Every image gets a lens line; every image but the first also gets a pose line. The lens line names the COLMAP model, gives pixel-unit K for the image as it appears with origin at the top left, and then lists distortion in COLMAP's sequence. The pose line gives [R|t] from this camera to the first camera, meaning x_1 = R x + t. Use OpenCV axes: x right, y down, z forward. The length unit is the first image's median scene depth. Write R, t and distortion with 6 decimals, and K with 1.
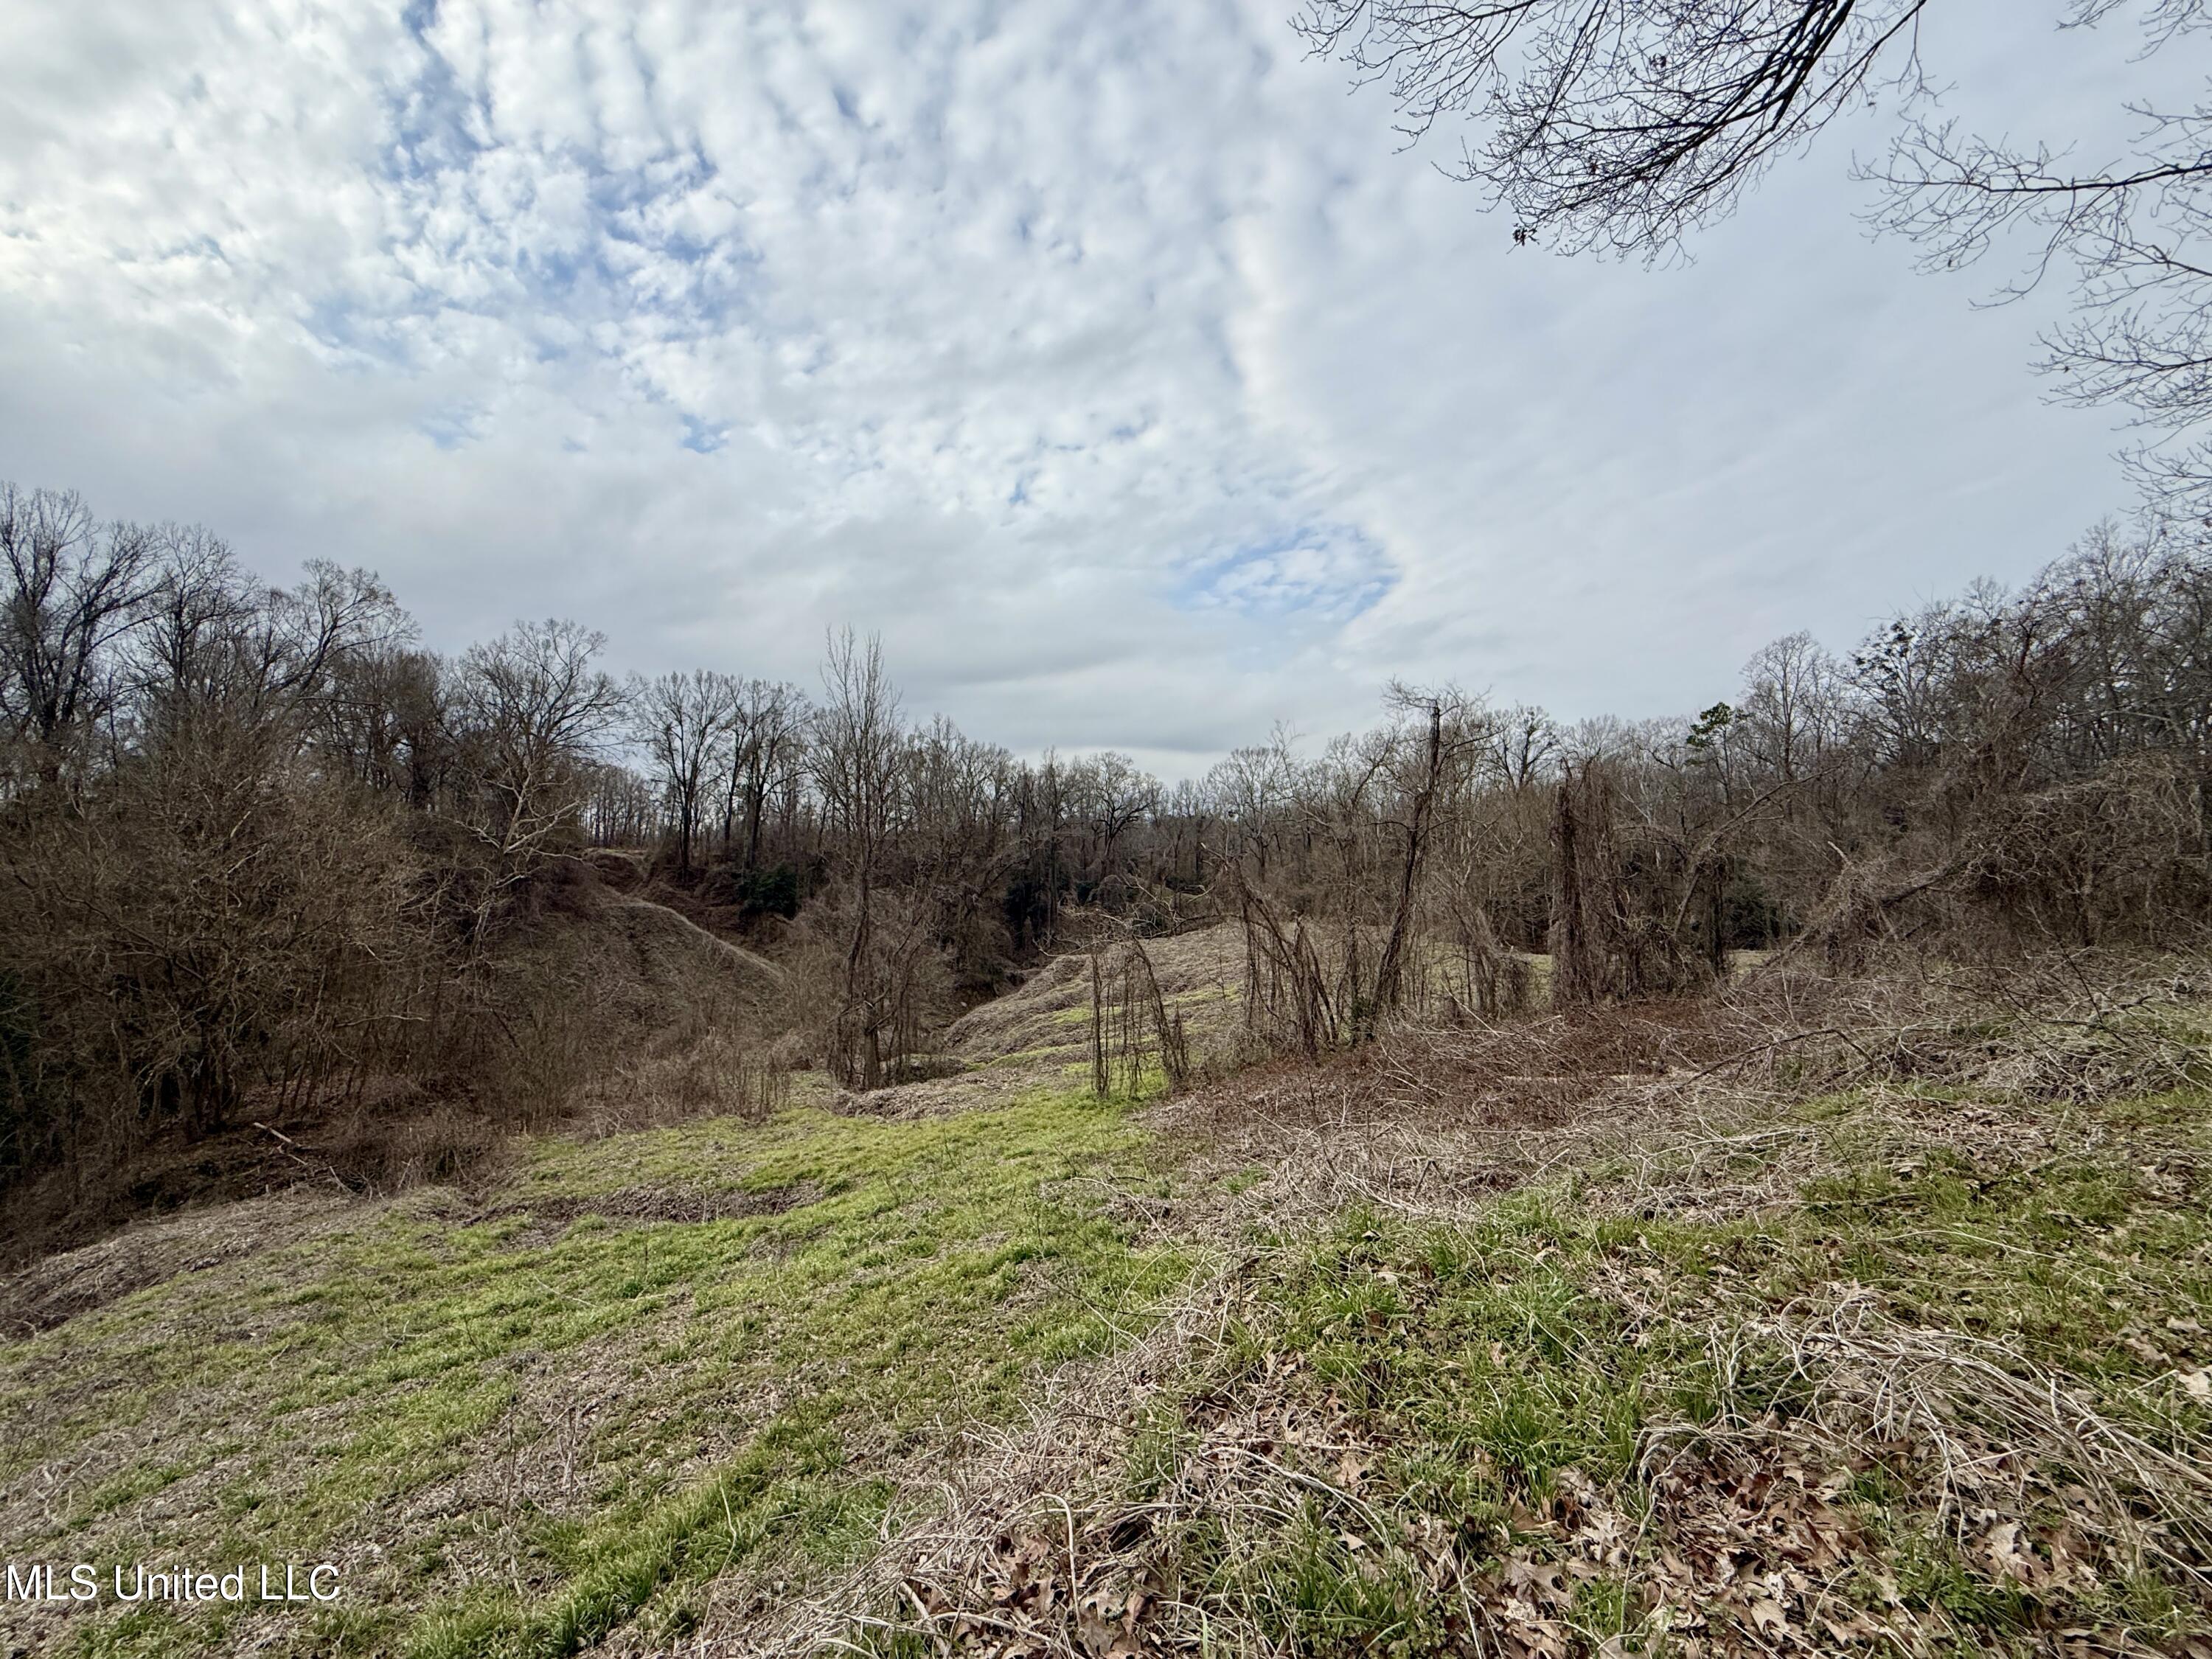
lens RADIAL K [[879.2, 0, 1093.8], [0, 879.2, 830.3], [0, 0, 1]] dist [0.000579, -0.000527]
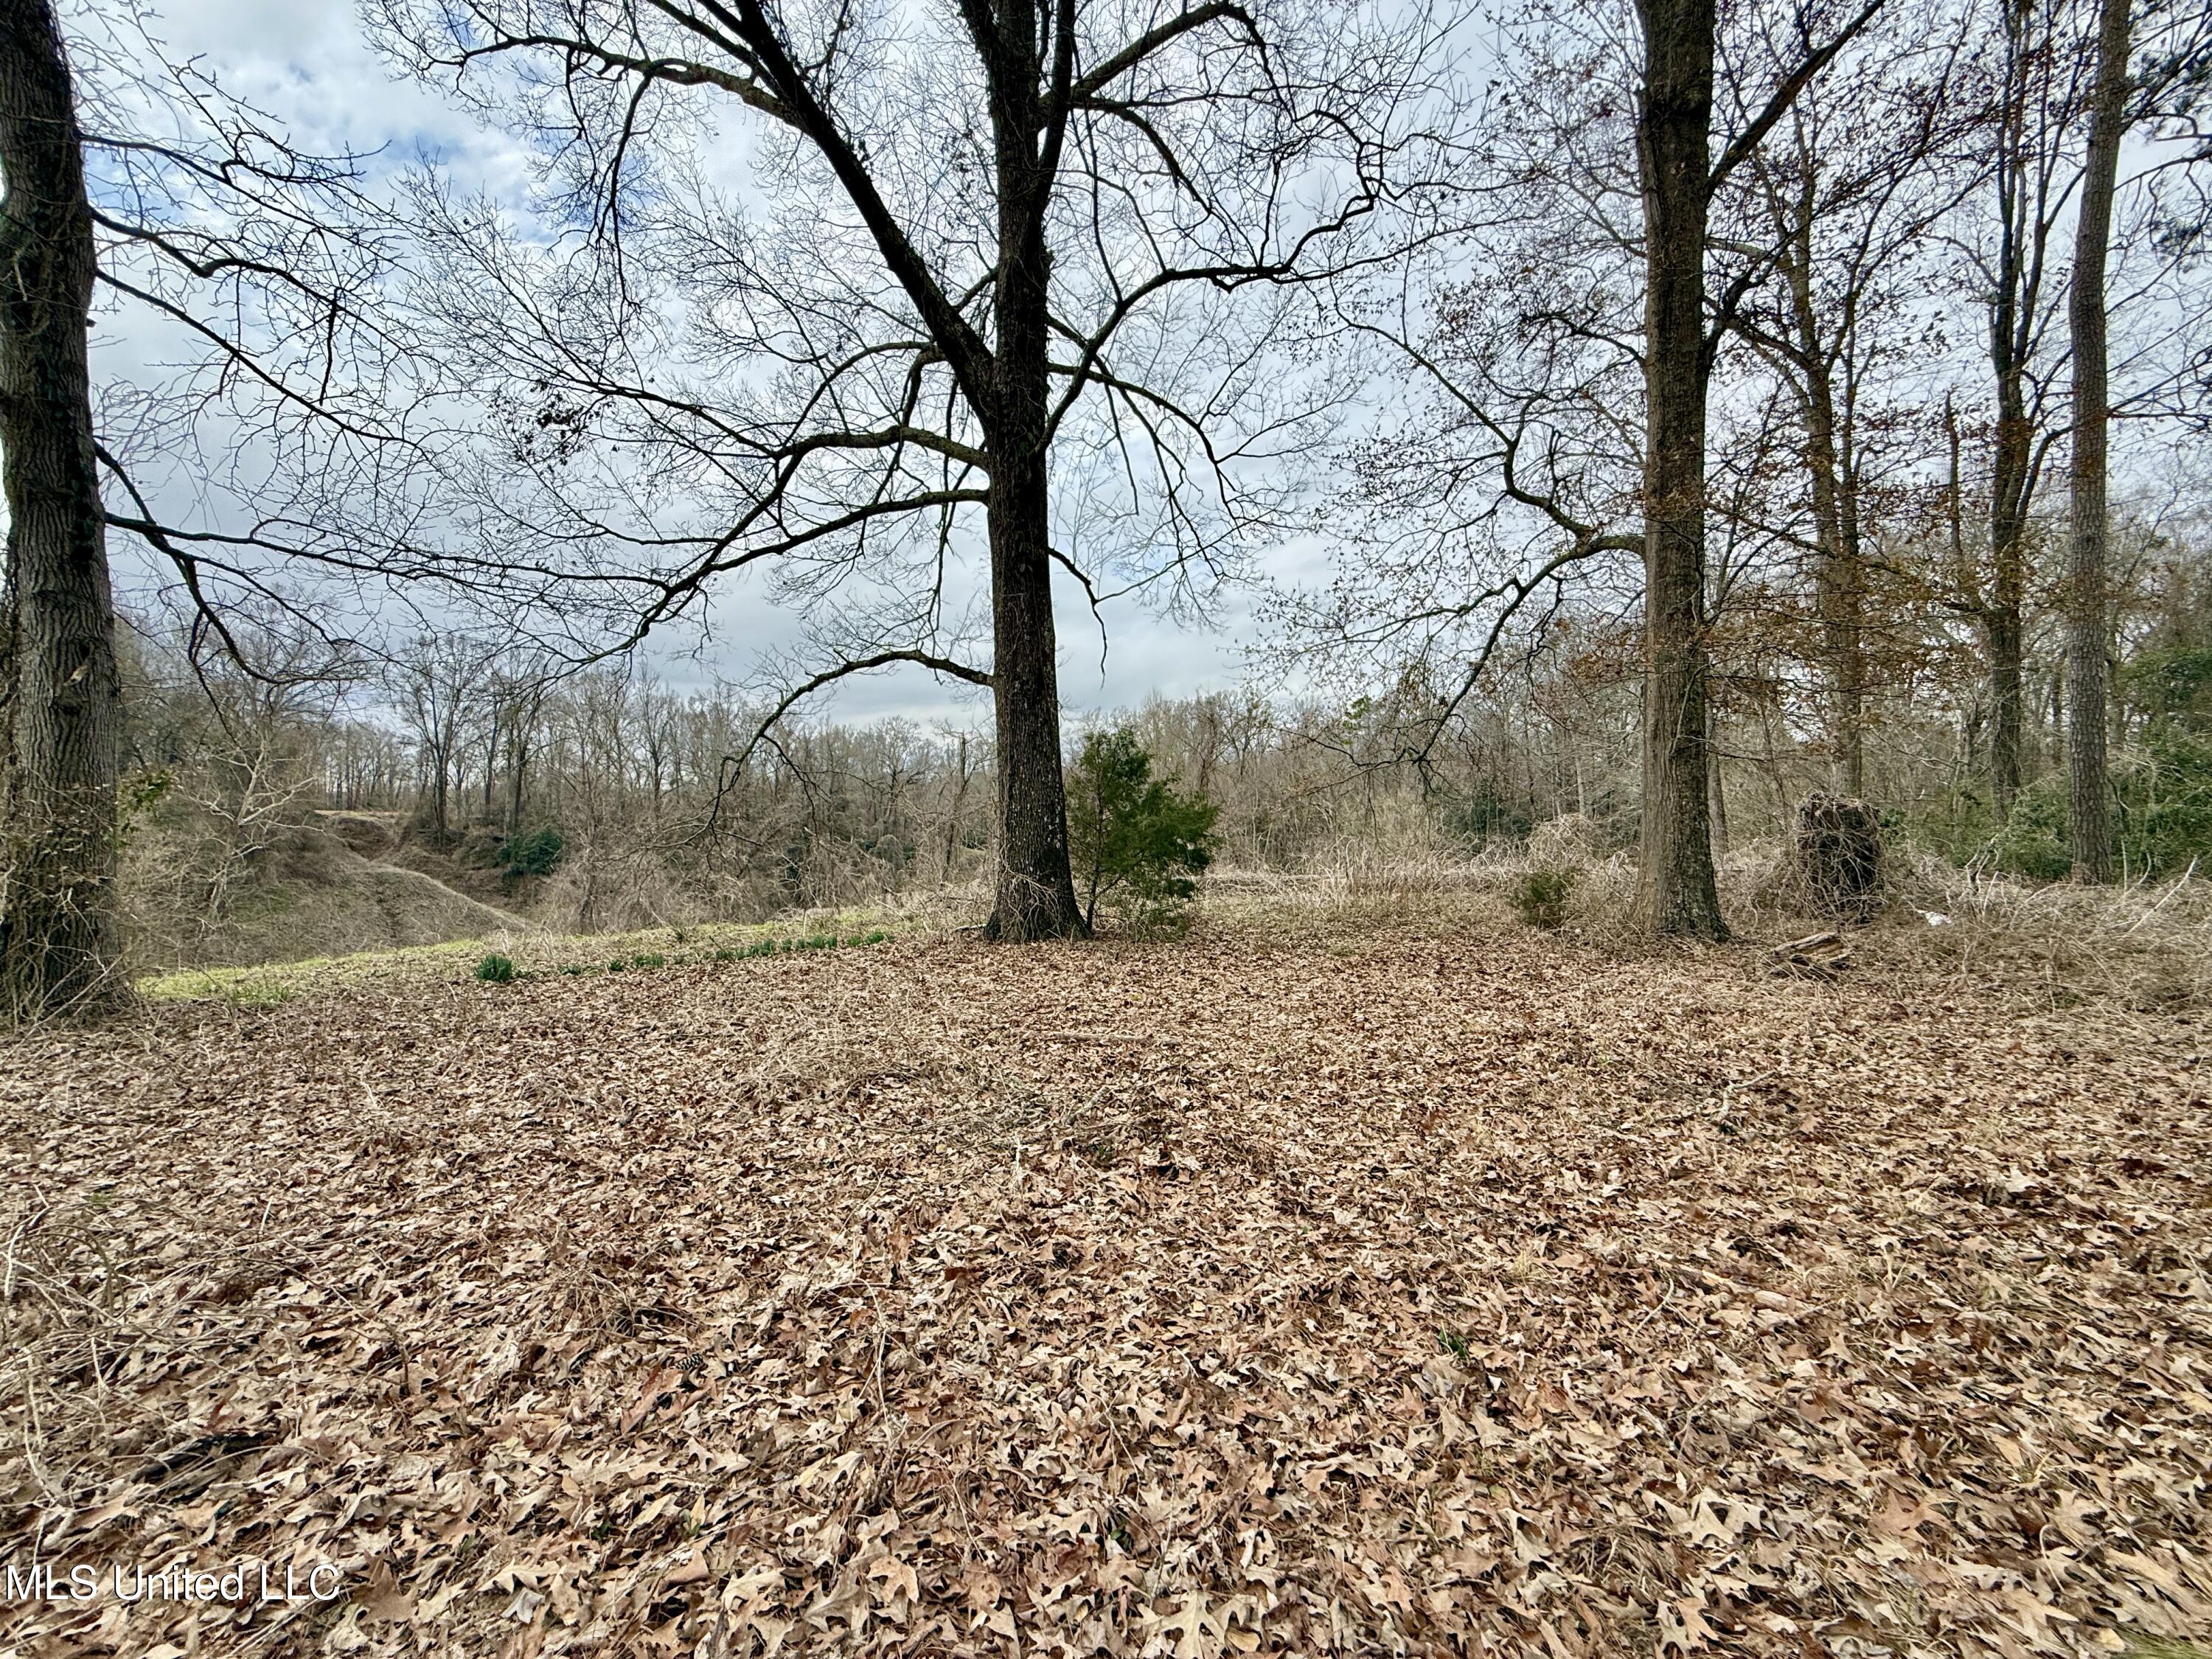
lens RADIAL K [[879.2, 0, 1093.8], [0, 879.2, 830.3], [0, 0, 1]] dist [0.000579, -0.000527]
pose [[0.981205, -0.006377, 0.192861, 0.070193], [-0.003608, 0.998673, 0.051380, -0.013219], [-0.192933, -0.051110, 0.979880, -0.121887]]
